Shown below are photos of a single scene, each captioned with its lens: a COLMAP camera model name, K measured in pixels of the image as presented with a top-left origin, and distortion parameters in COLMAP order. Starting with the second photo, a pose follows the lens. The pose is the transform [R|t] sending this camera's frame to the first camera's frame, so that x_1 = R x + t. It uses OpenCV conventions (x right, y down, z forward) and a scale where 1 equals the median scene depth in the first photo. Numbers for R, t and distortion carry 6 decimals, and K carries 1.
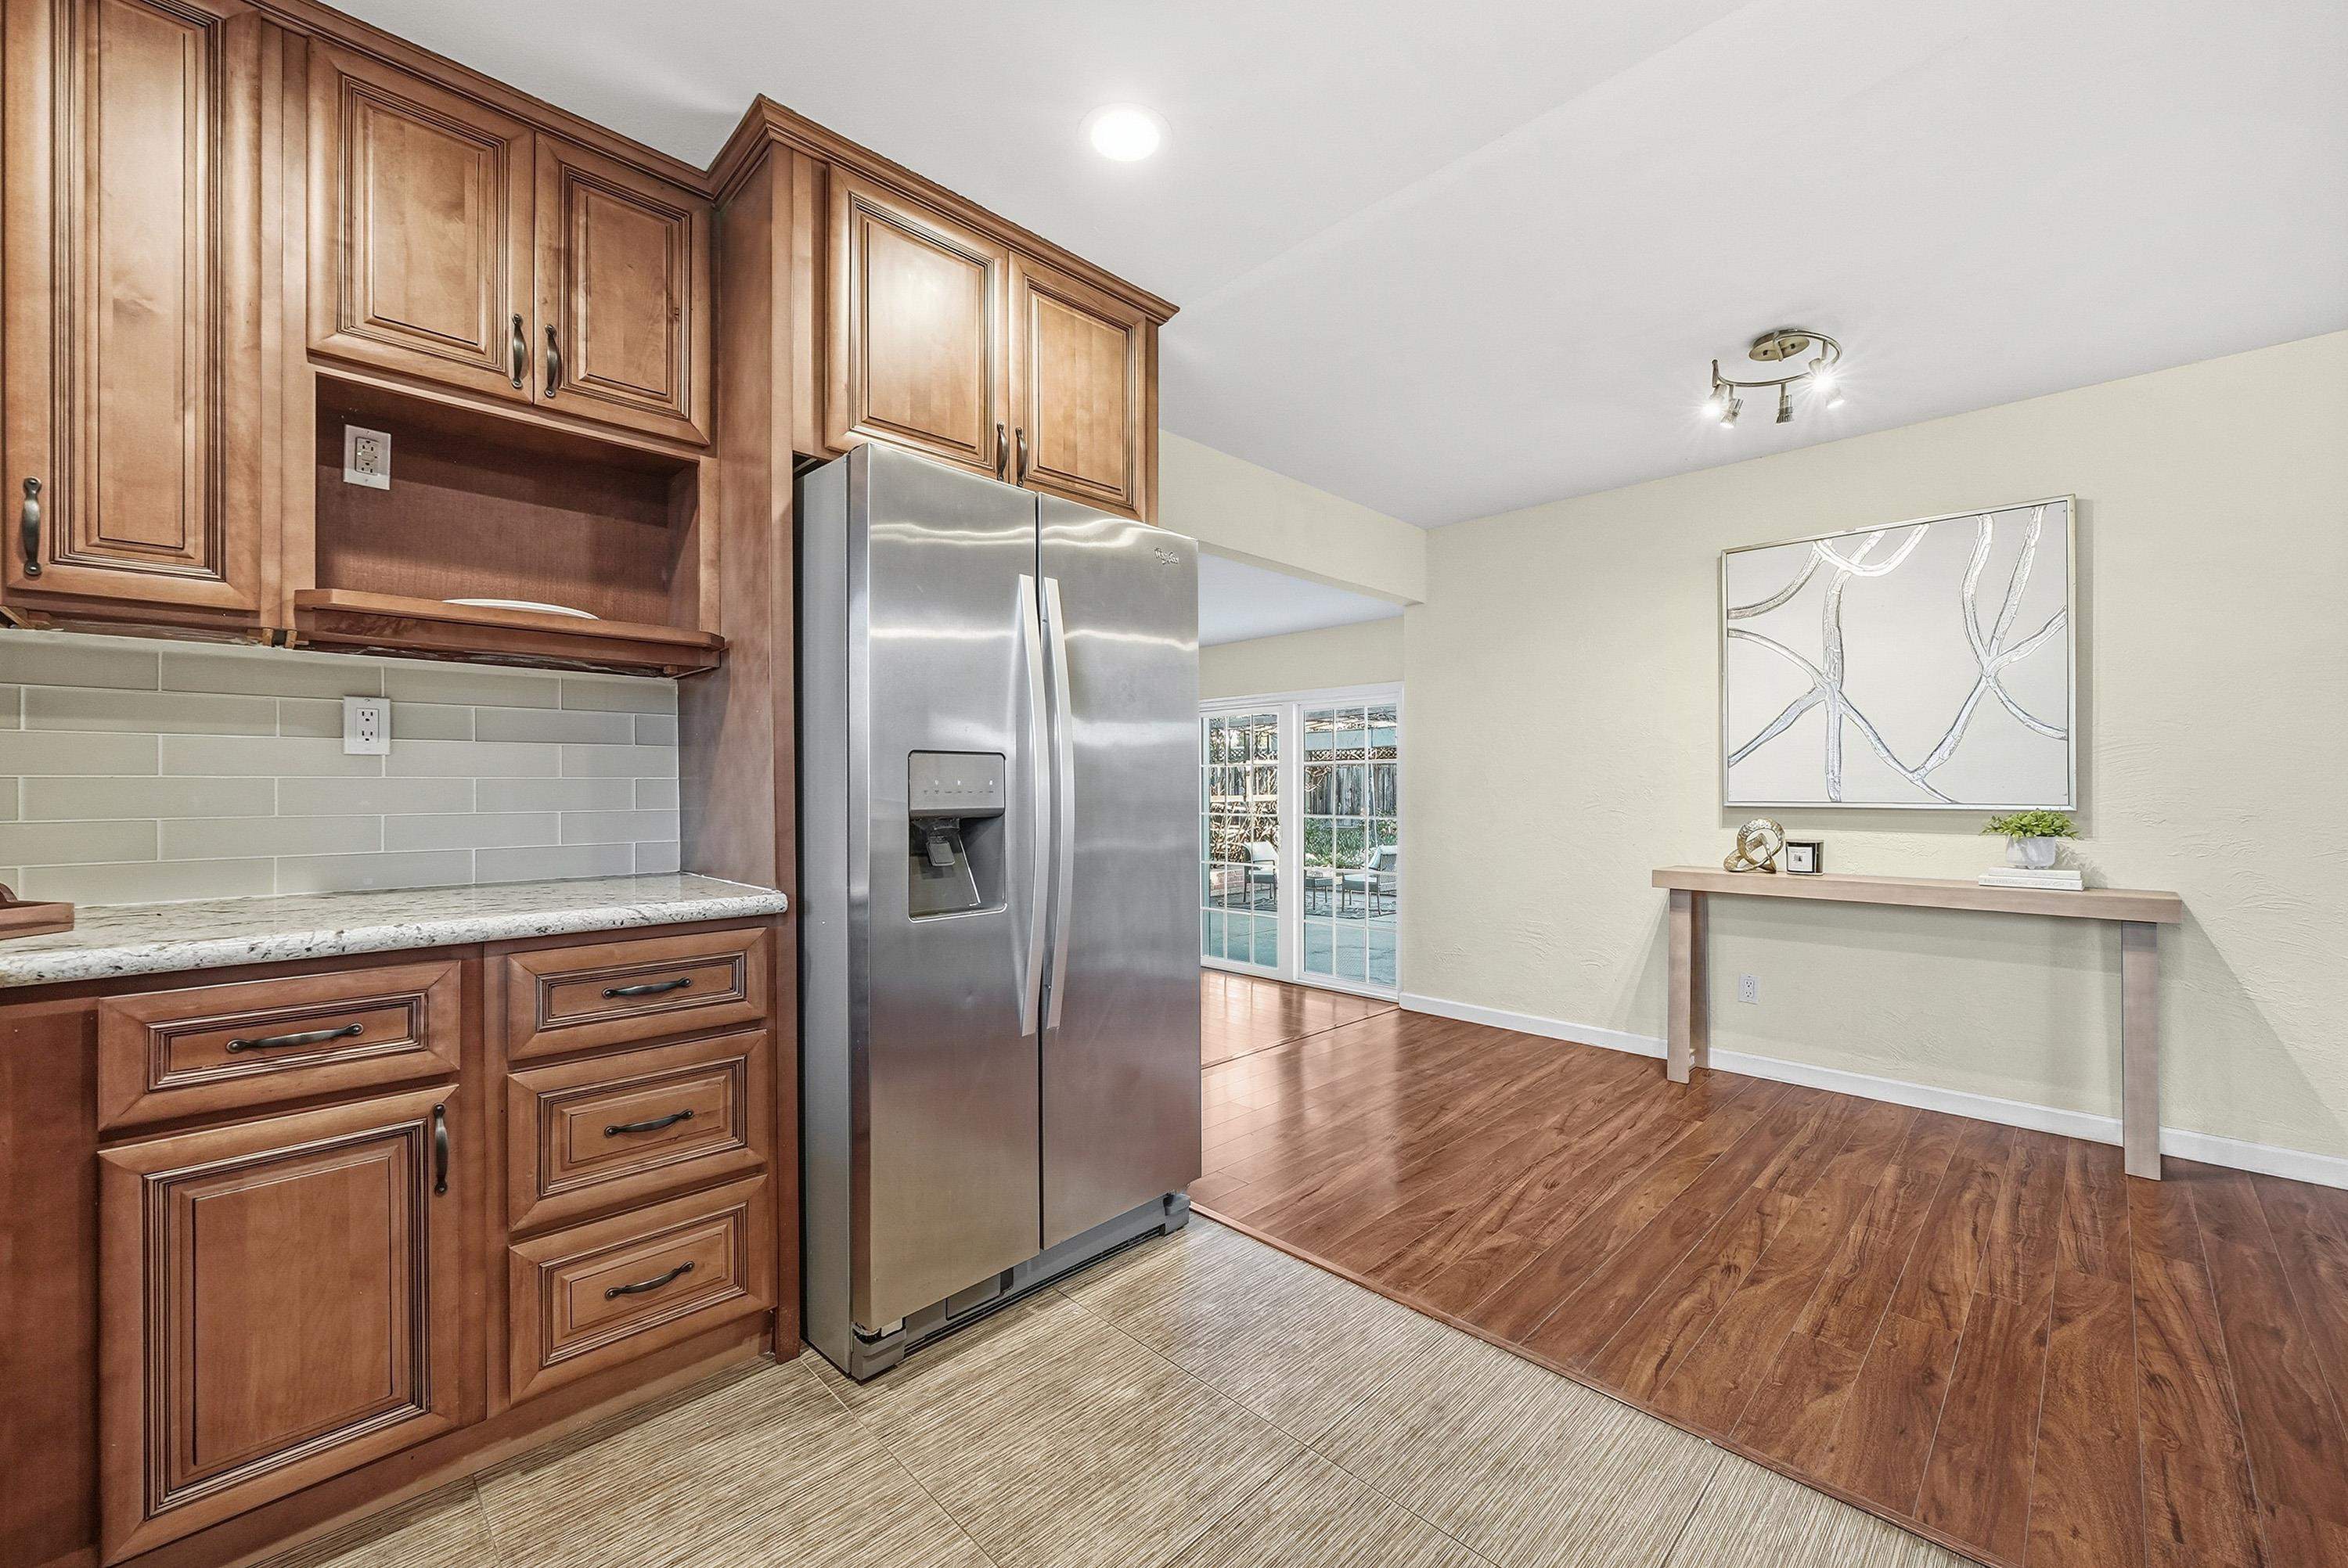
lens RADIAL K [[926.8, 0, 1167.2], [0, 926.8, 783.3], [0, 0, 1]] dist [-0.007562, 0.002772]
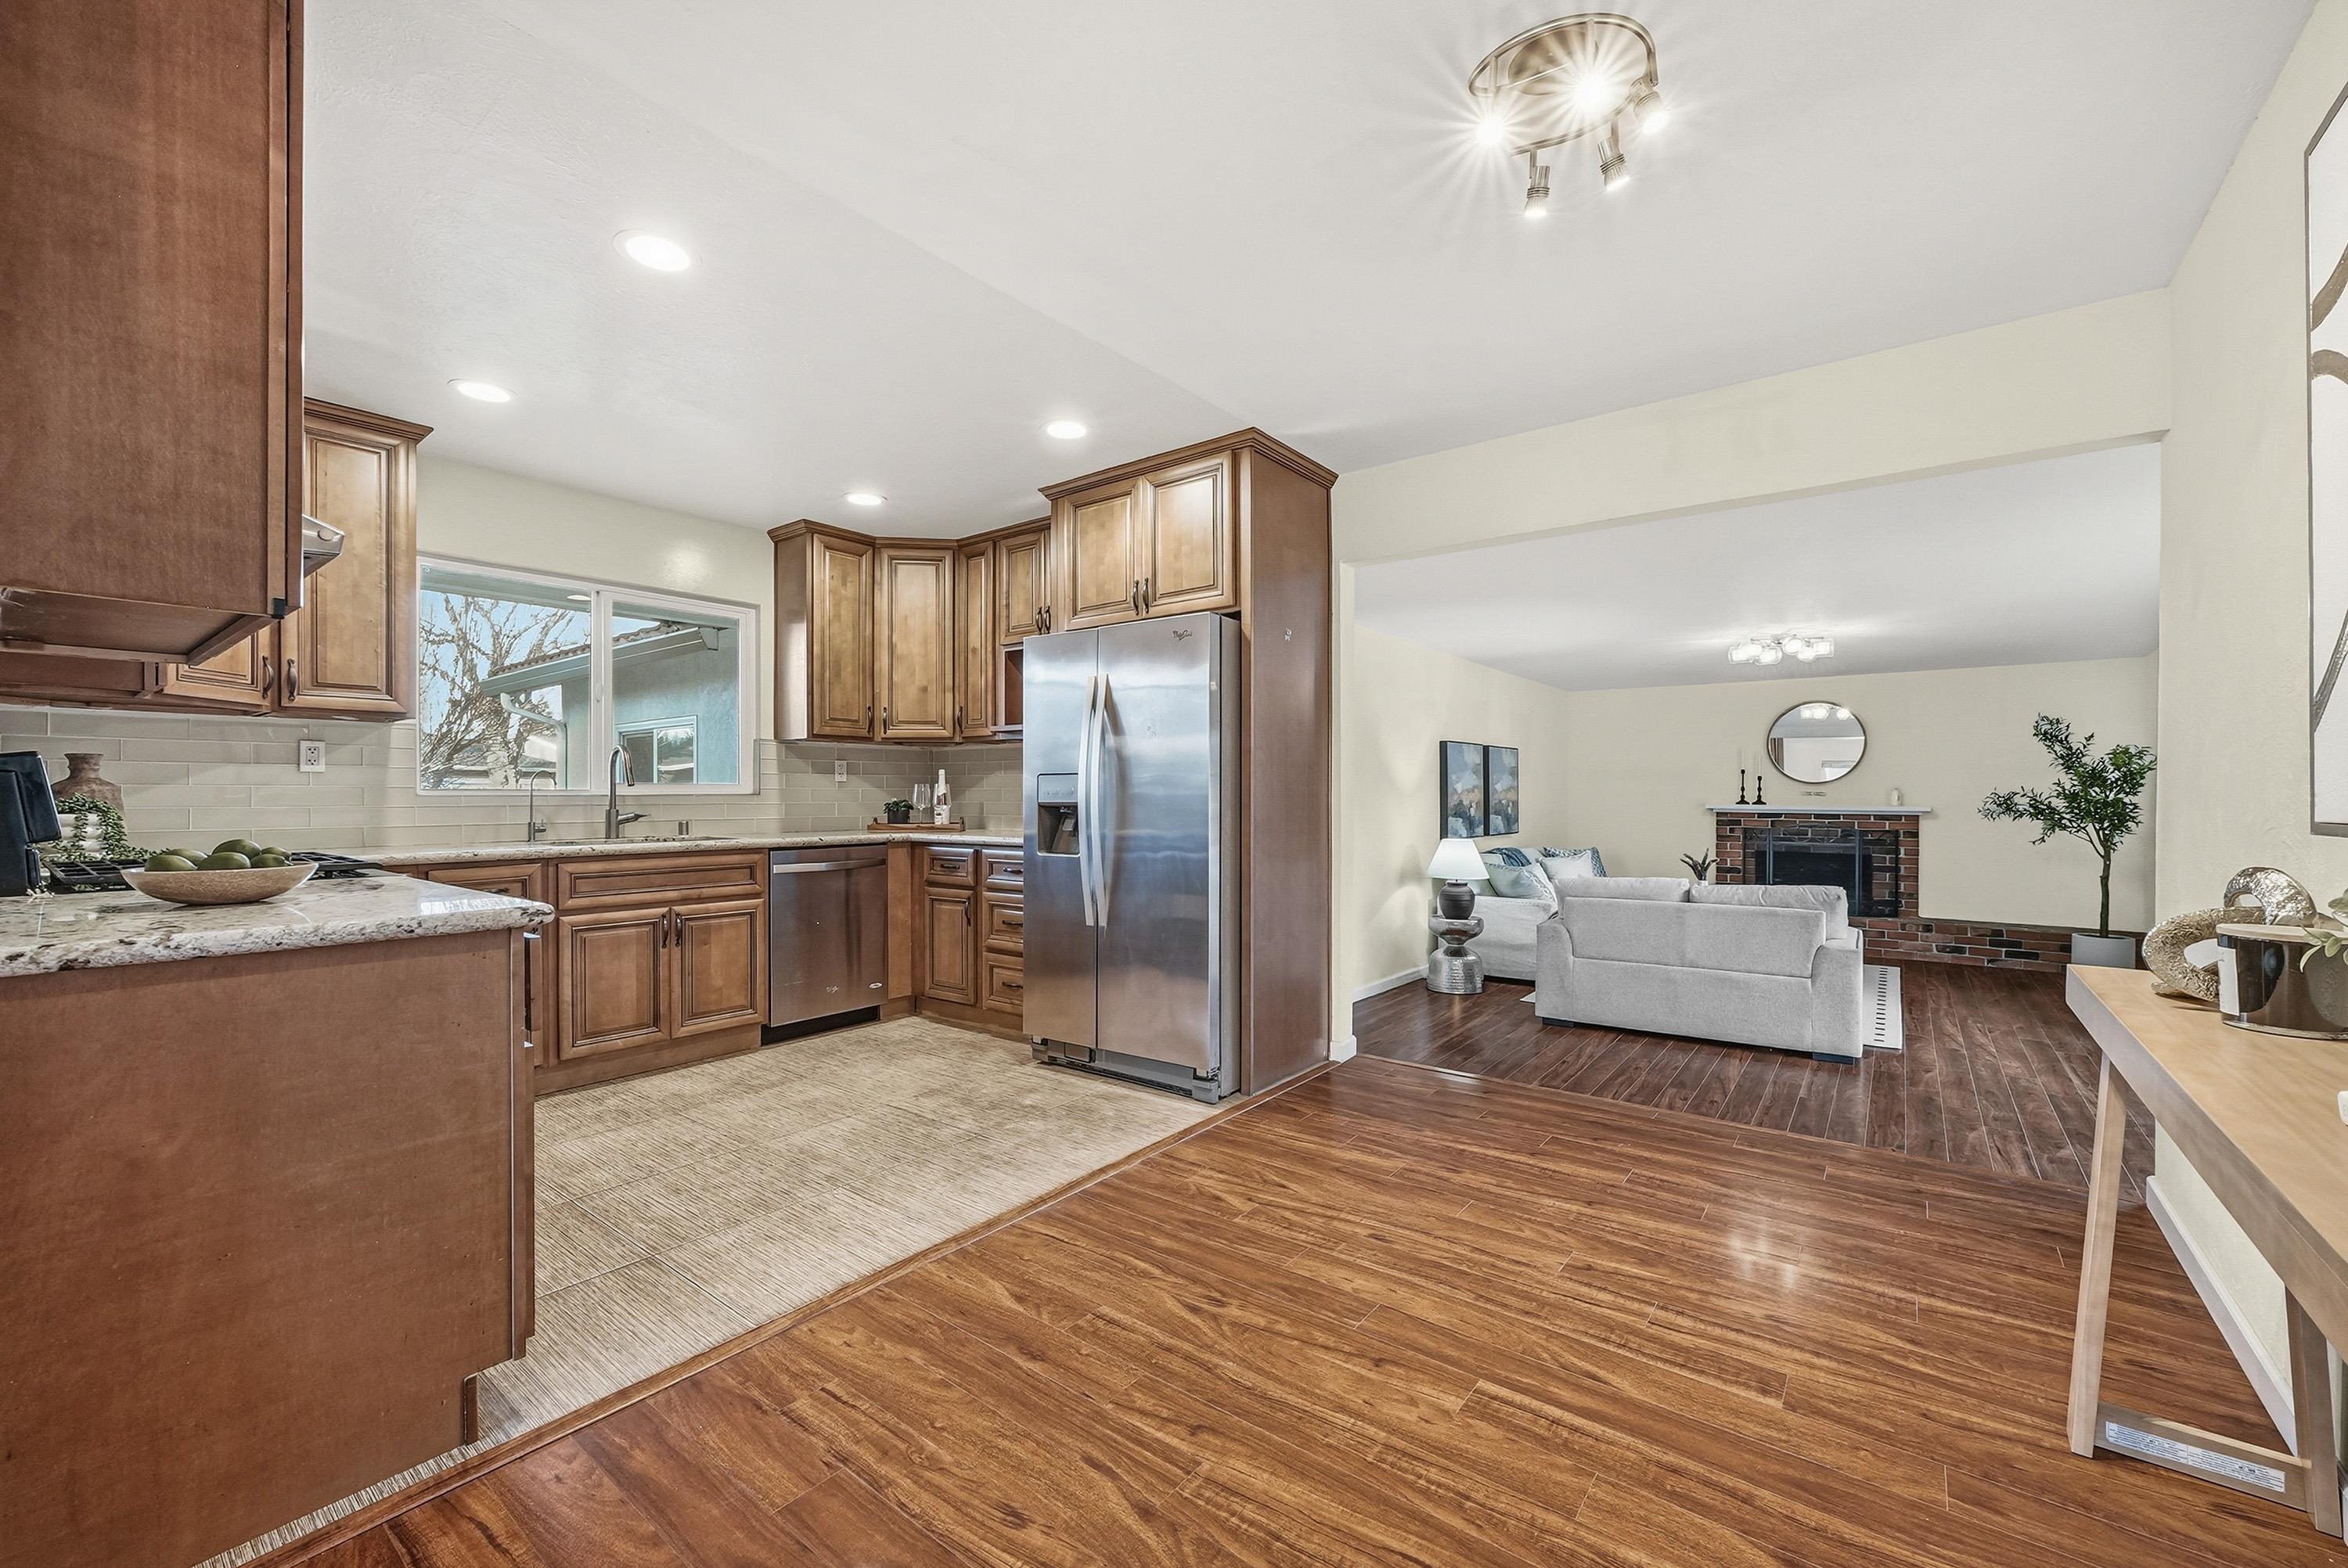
lens RADIAL K [[926.8, 0, 1169.3], [0, 926.8, 794.2], [0, 0, 1]] dist [-0.007562, 0.002772]
pose [[0.125490, -0.004057, -0.992087, 1.326563], [0.004294, 0.999984, -0.003546, 0.016070], [0.992086, -0.003815, 0.125505, 0.727455]]
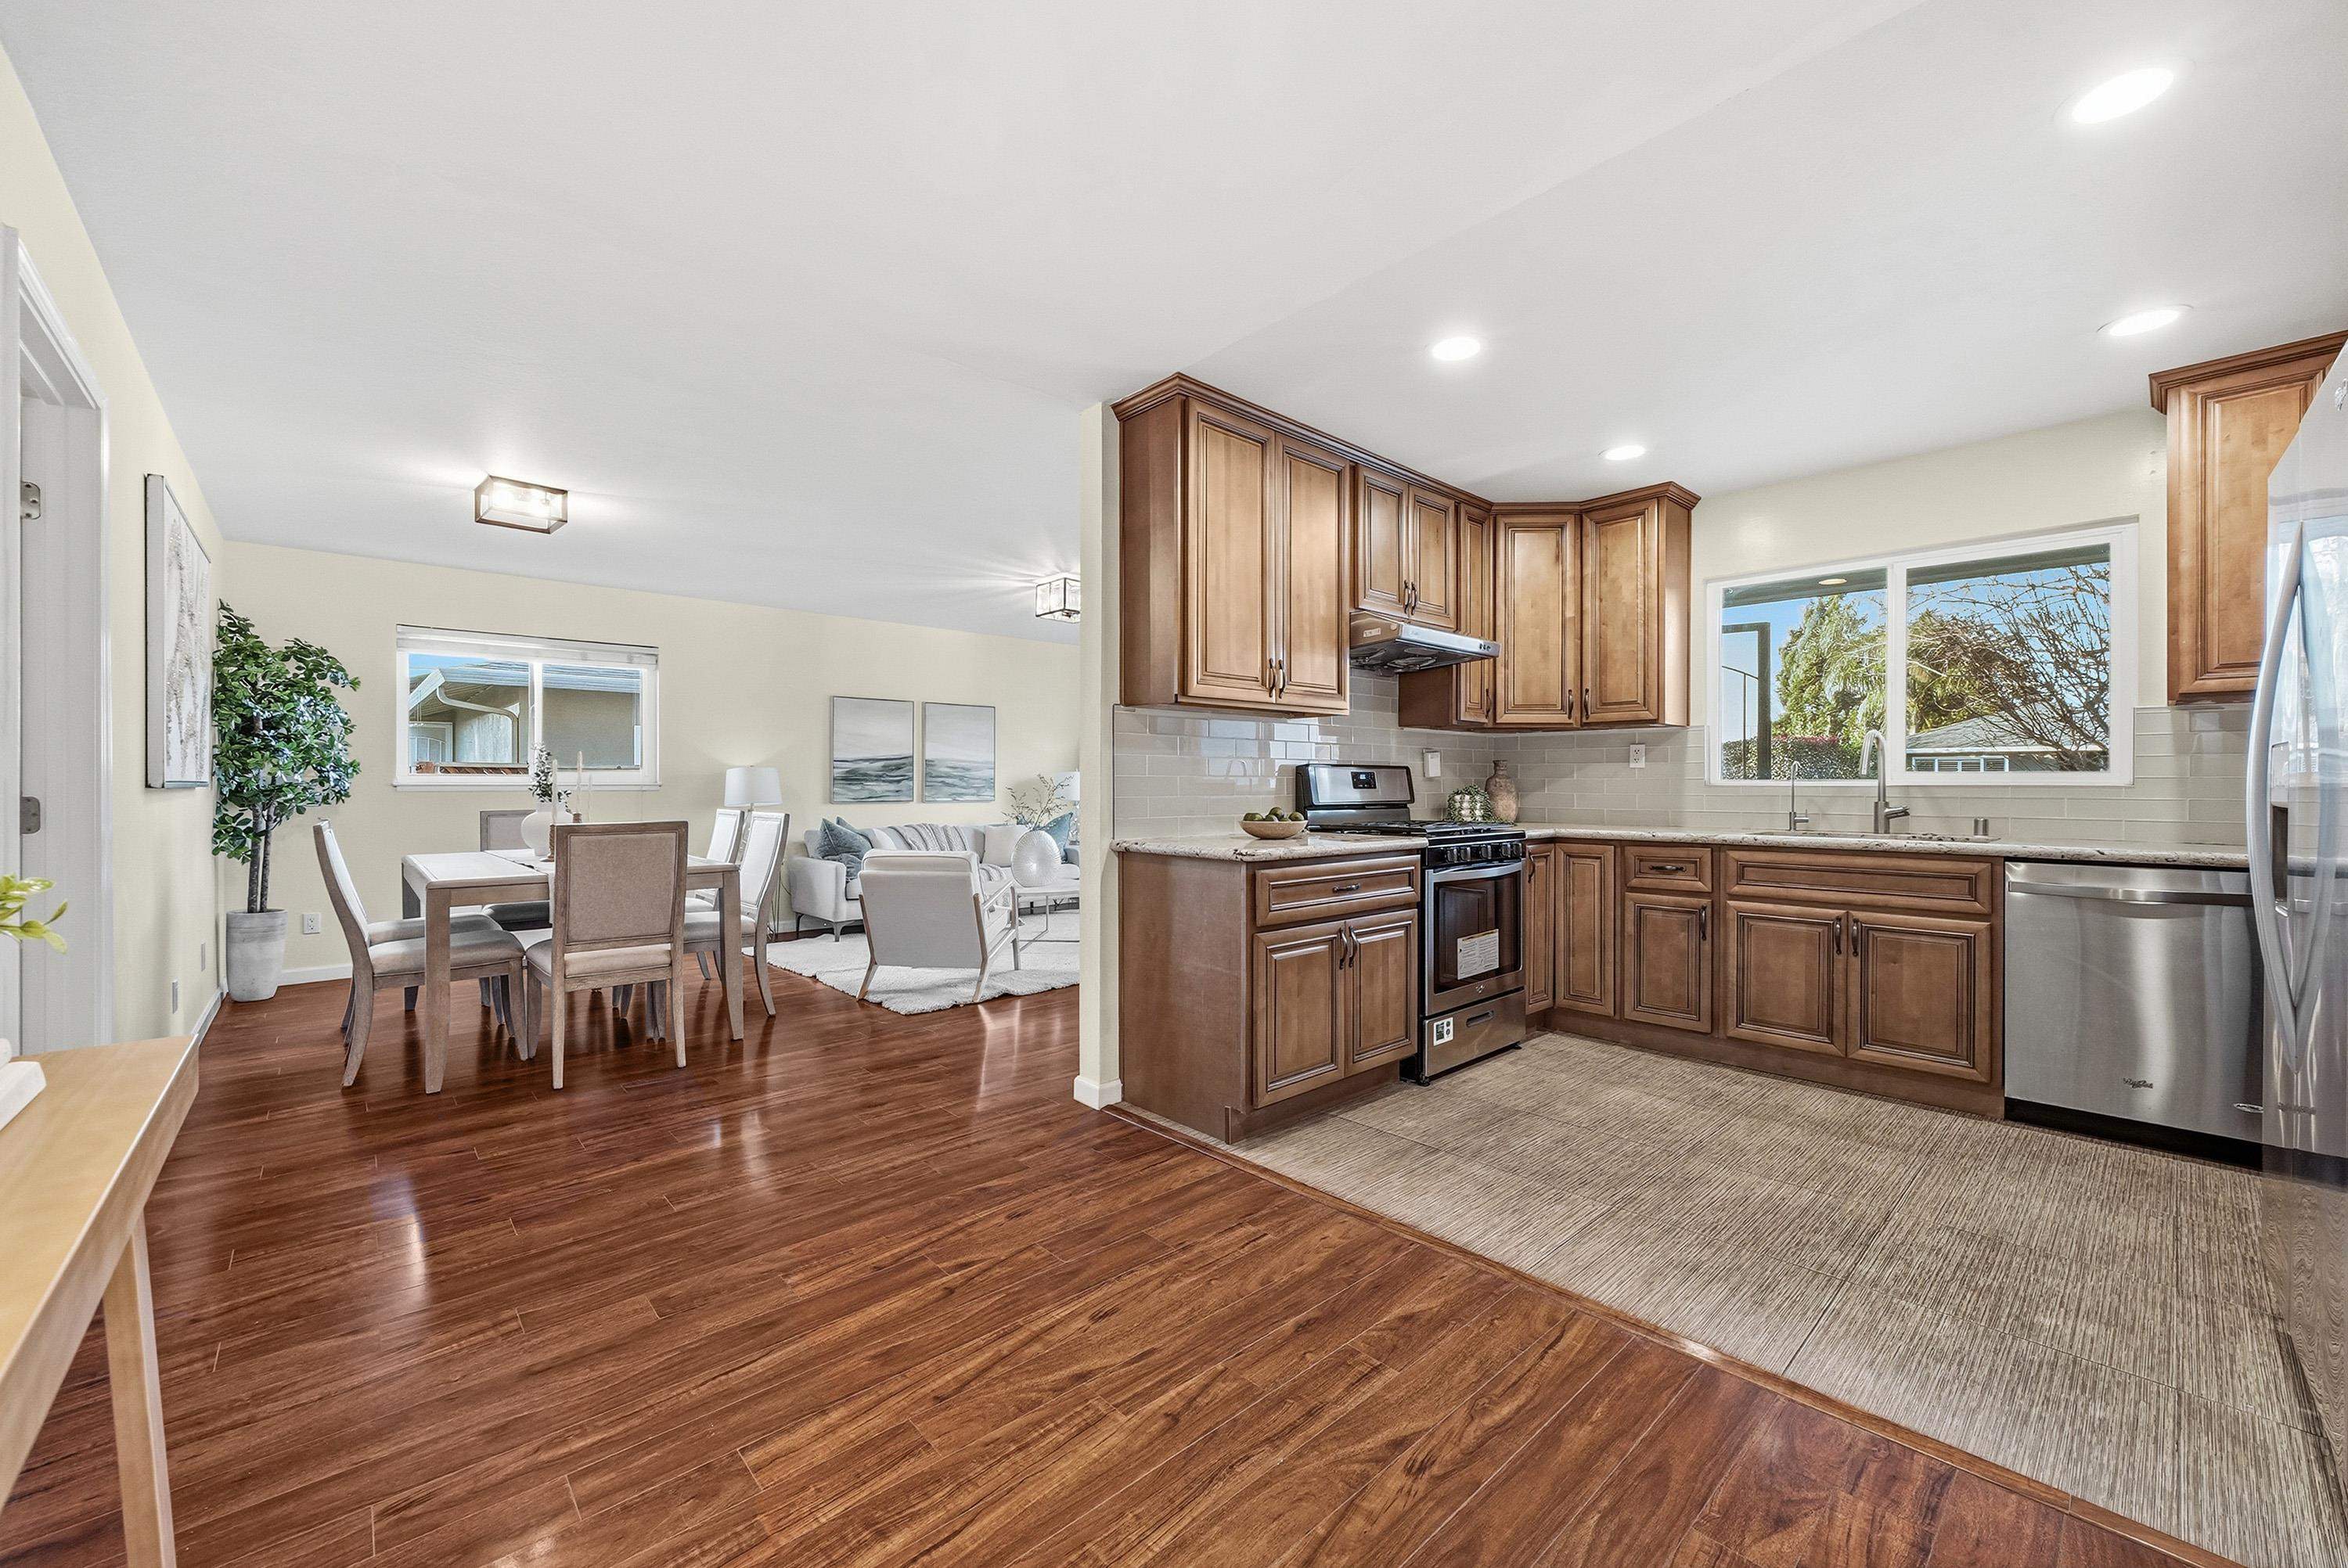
lens RADIAL K [[926.8, 0, 1196.0], [0, 926.8, 780.2], [0, 0, 1]] dist [-0.007562, 0.002772]
pose [[-0.999864, -0.005585, 0.015498, 0.666547], [-0.005724, 0.999944, -0.008900, 0.018126], [-0.015447, -0.008987, -0.999840, 1.470485]]
